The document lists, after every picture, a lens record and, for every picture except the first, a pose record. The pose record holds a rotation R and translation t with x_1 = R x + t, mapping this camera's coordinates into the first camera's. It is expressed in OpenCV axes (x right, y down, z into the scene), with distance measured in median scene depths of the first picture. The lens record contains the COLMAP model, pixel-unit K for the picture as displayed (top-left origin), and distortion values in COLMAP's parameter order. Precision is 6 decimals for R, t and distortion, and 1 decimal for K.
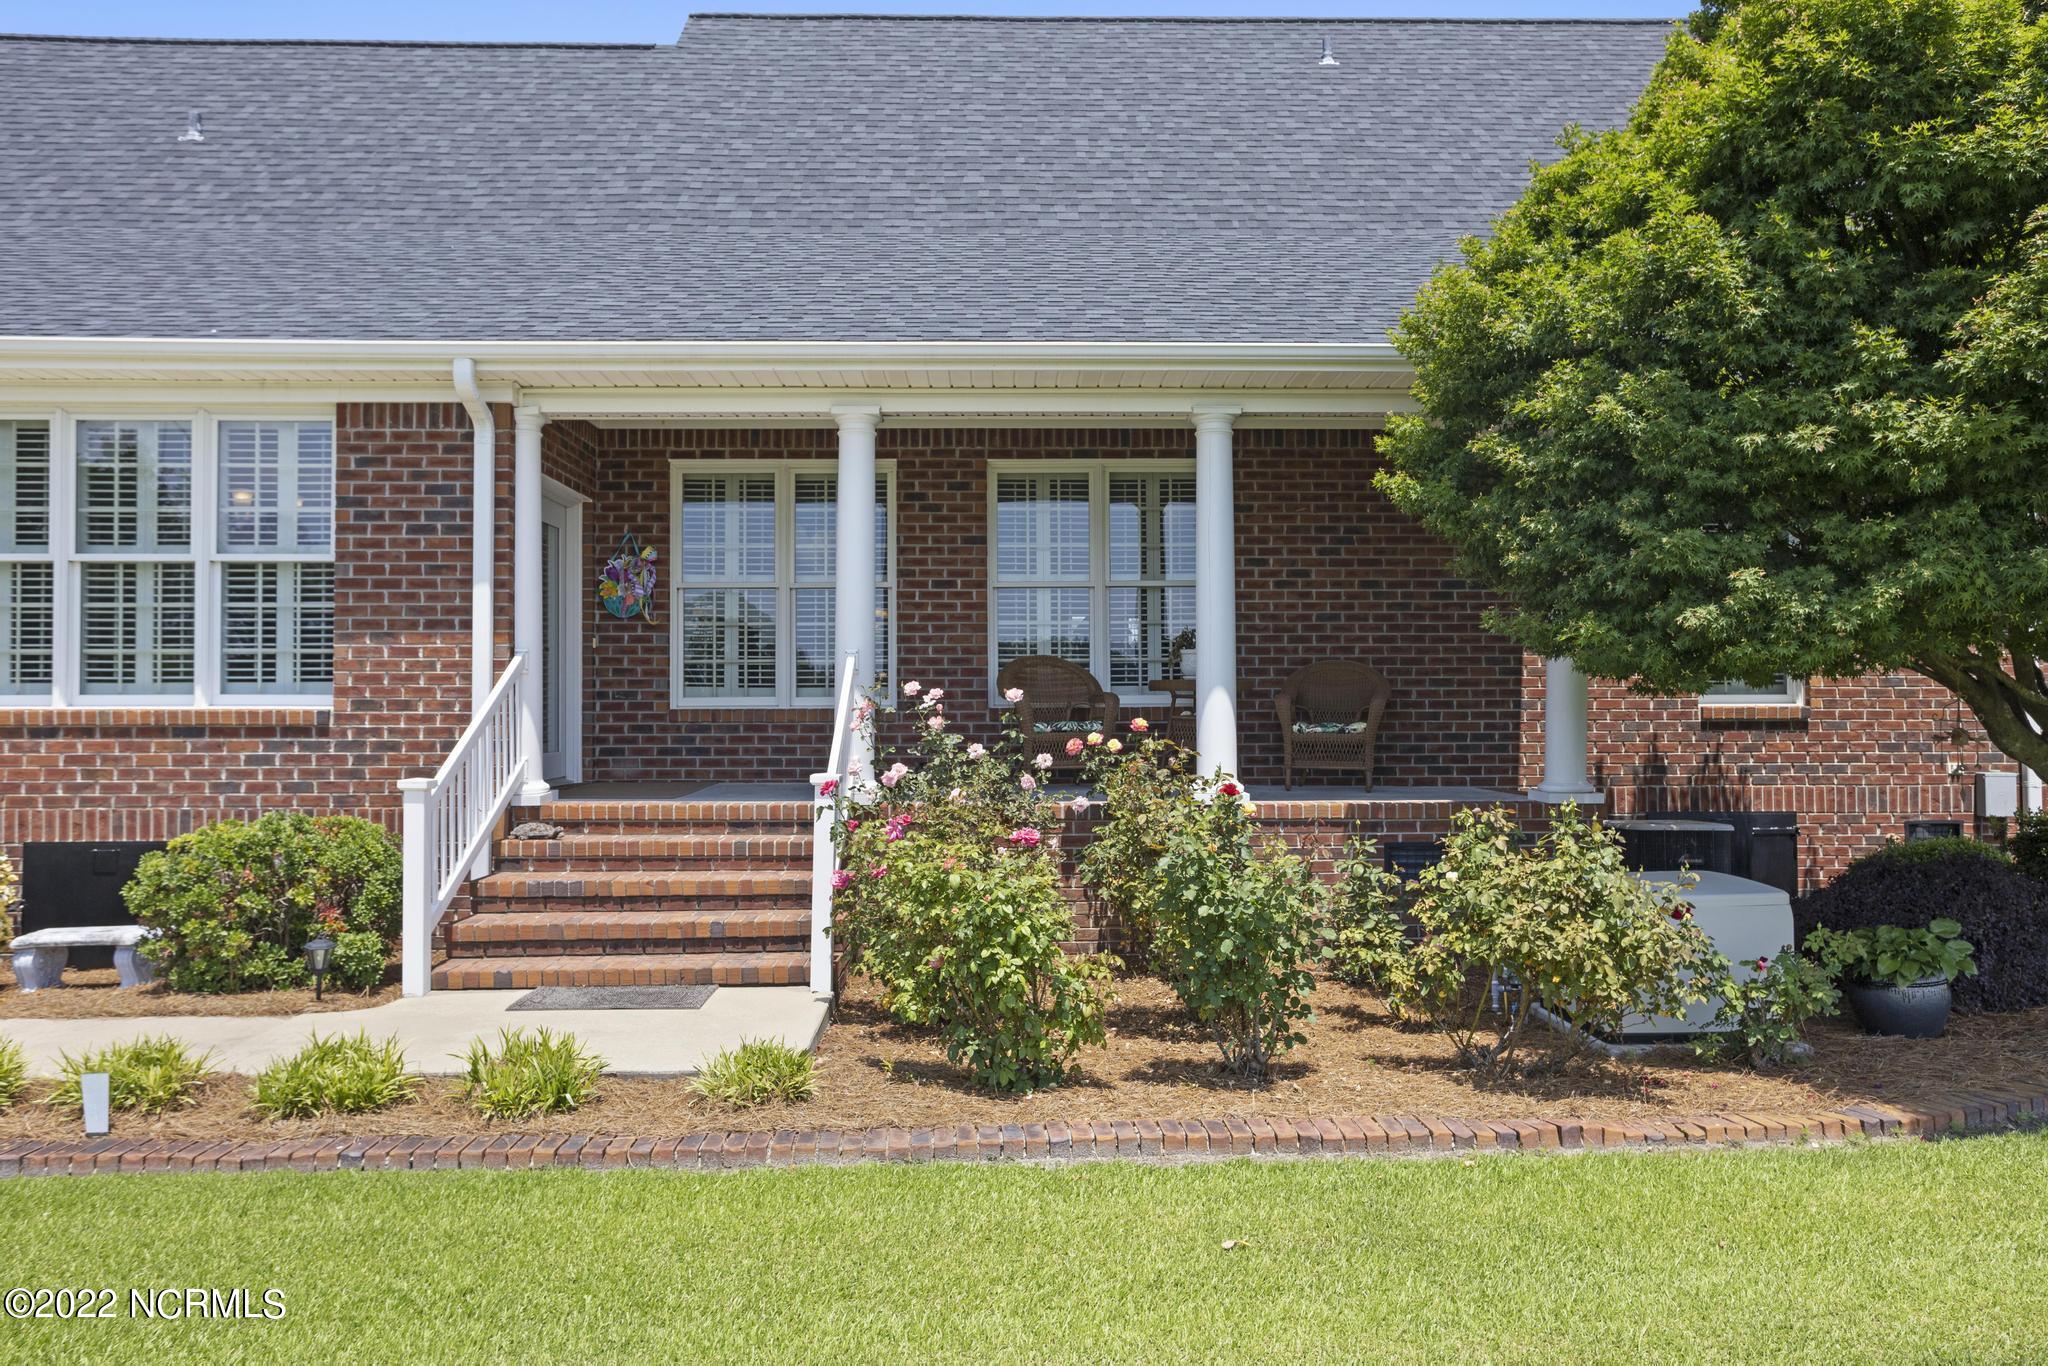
lens RADIAL K [[1468.8, 0, 1027.6], [0, 1468.8, 667.8], [0, 0, 1]] dist [0.004168, 0.005492]
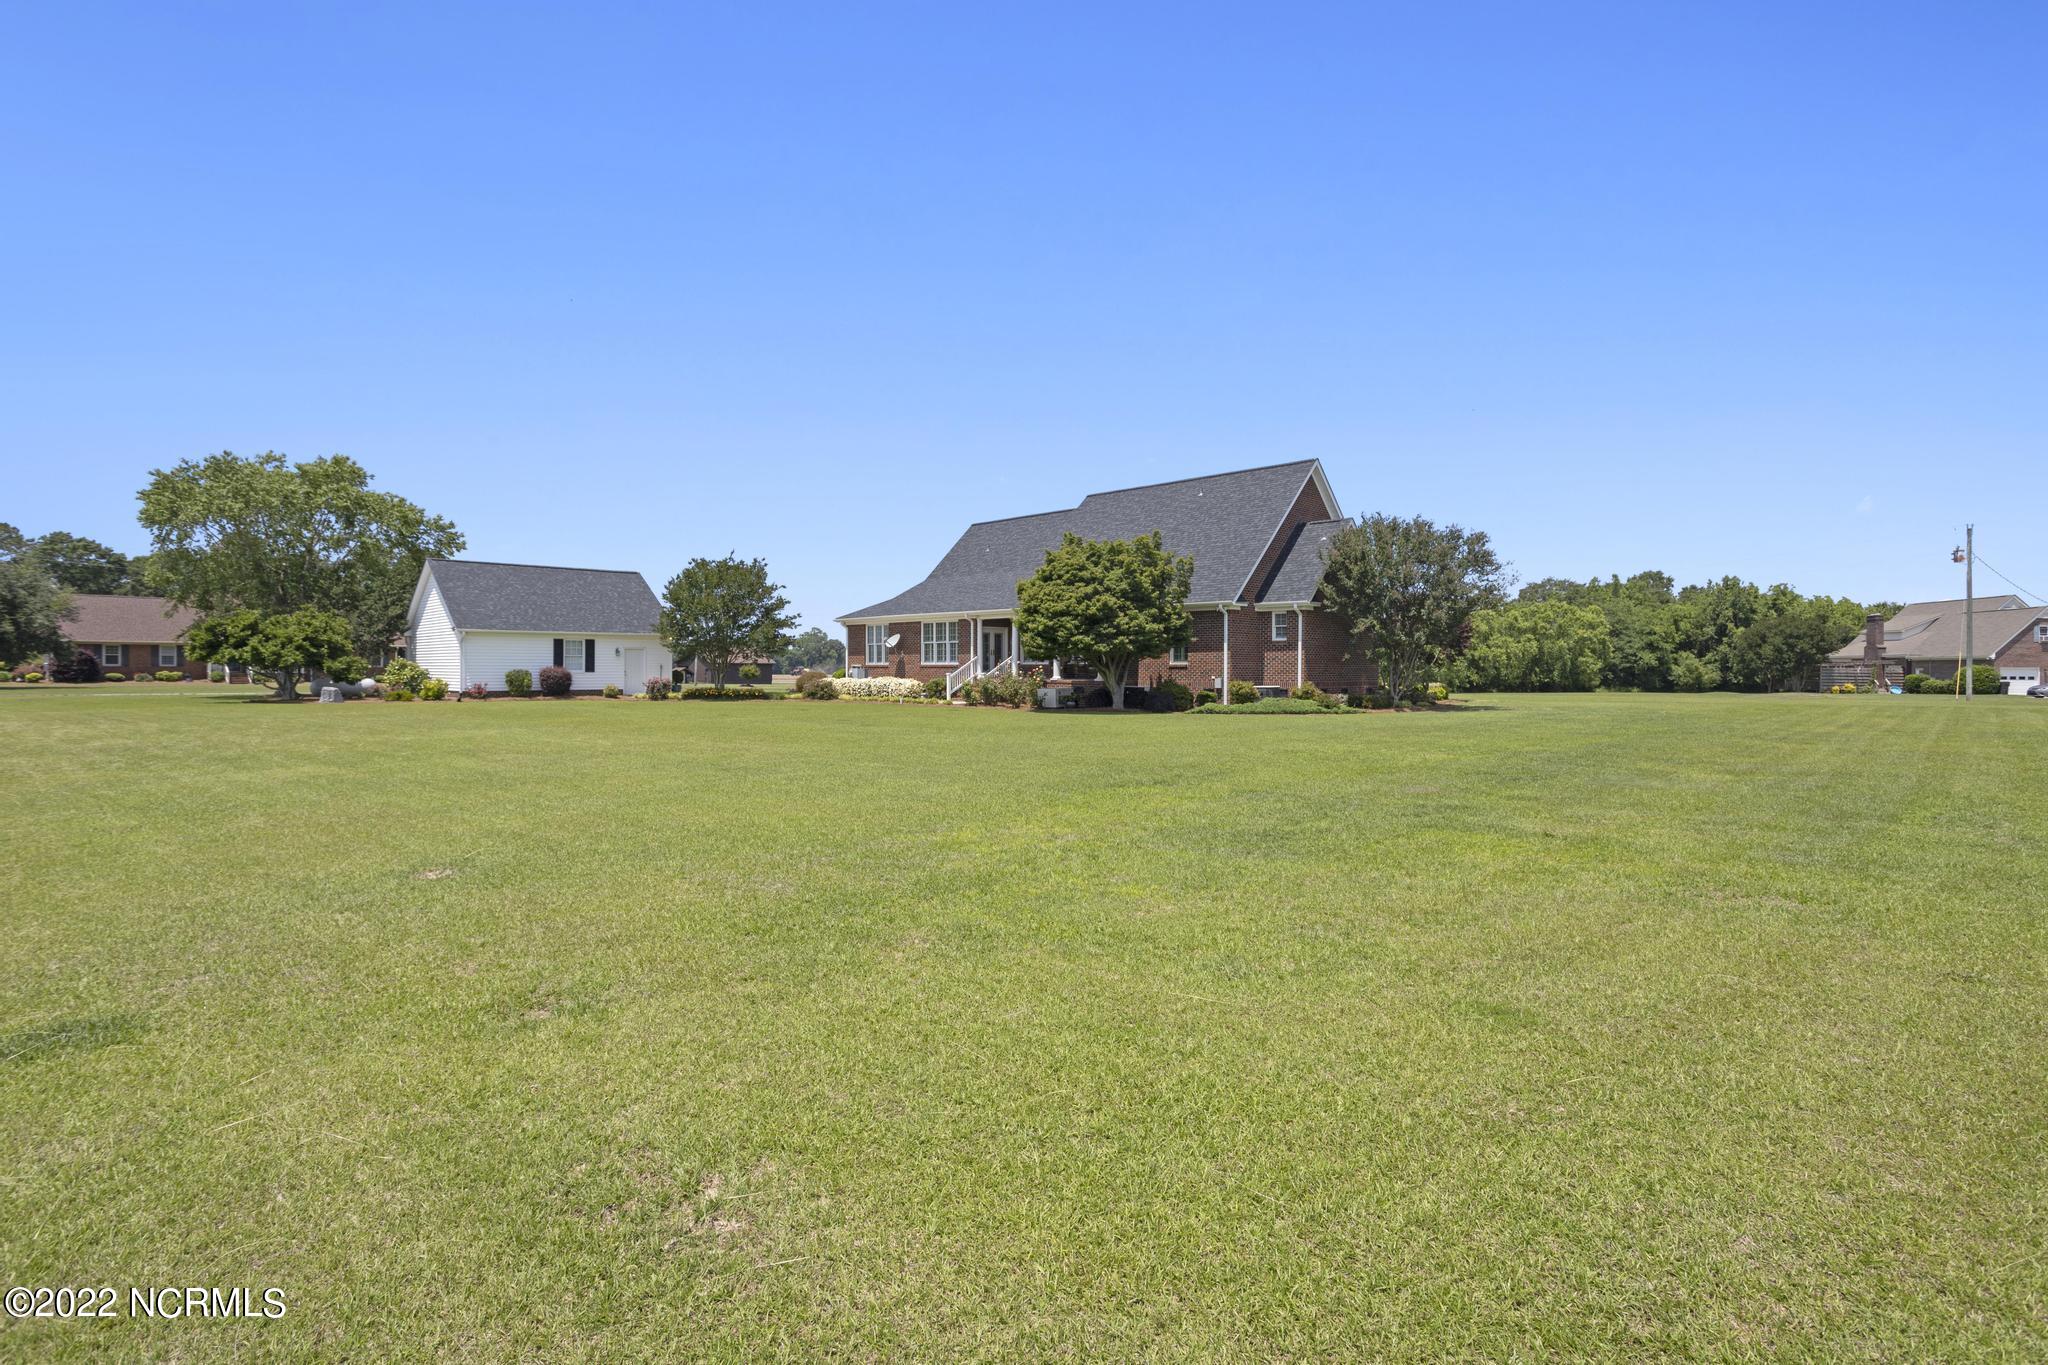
lens RADIAL K [[1034.8, 0, 1022.9], [0, 1034.8, 685.4], [0, 0, 1]] dist [-0.030725, -0.000395]
pose [[0.682017, 0.016776, -0.731144, 3.150297], [0.022544, 0.998780, 0.043945, -0.076352], [0.730989, -0.046454, 0.680807, -1.997085]]
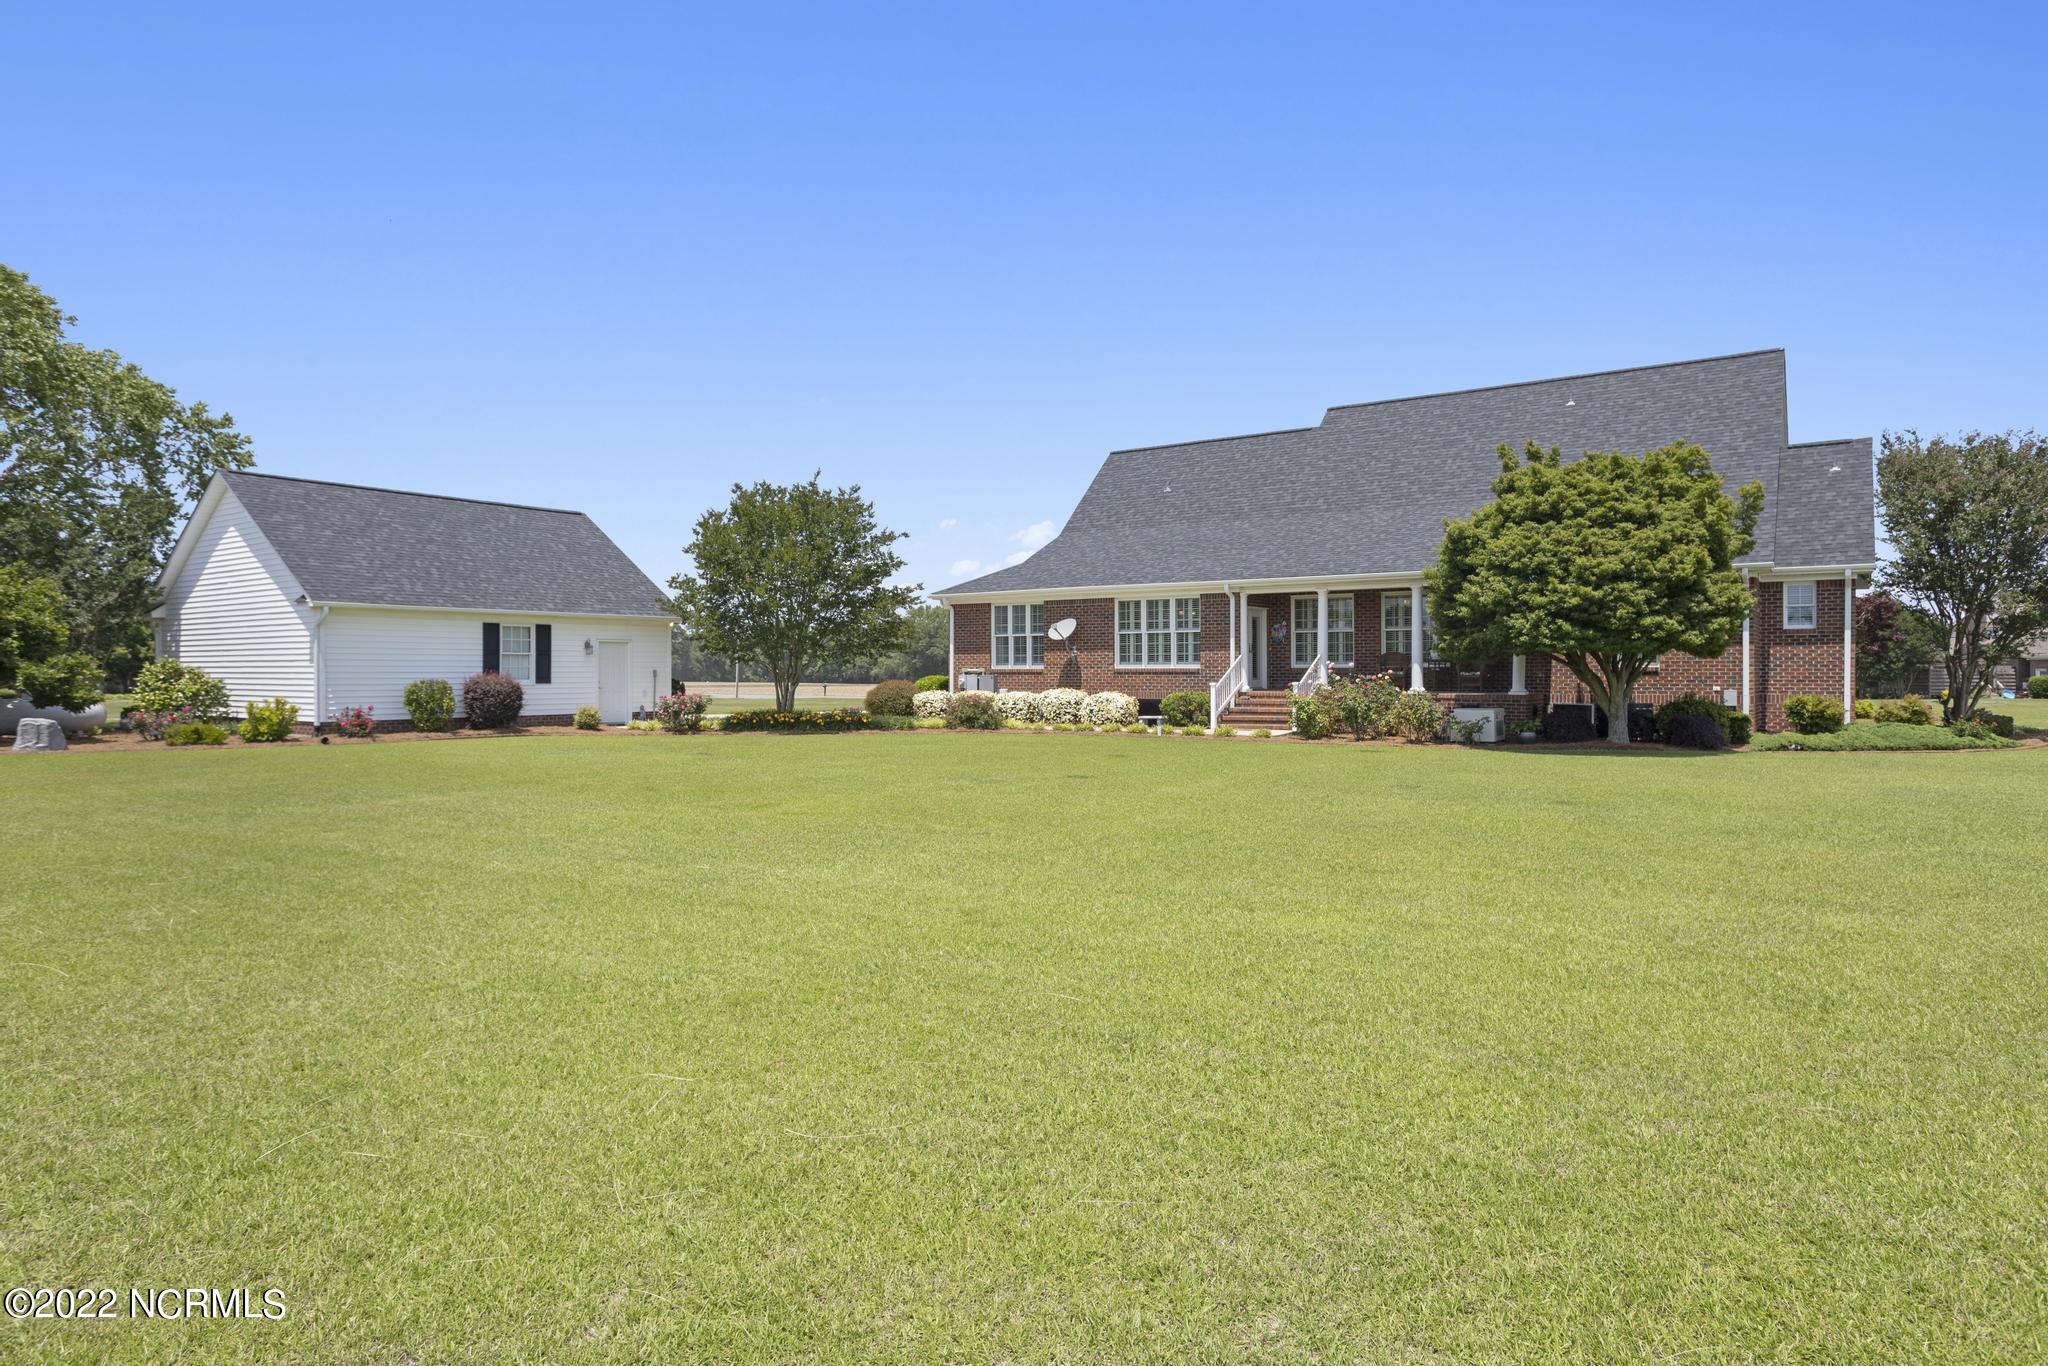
lens RADIAL K [[1205.7, 0, 1028.2], [0, 1205.7, 674.6], [0, 0, 1]] dist [-0.003024, 0.001896]
pose [[0.806946, 0.004281, -0.590609, 1.116899], [0.019892, 0.999209, 0.034422, -0.078382], [0.590290, -0.039525, 0.806223, -1.980808]]
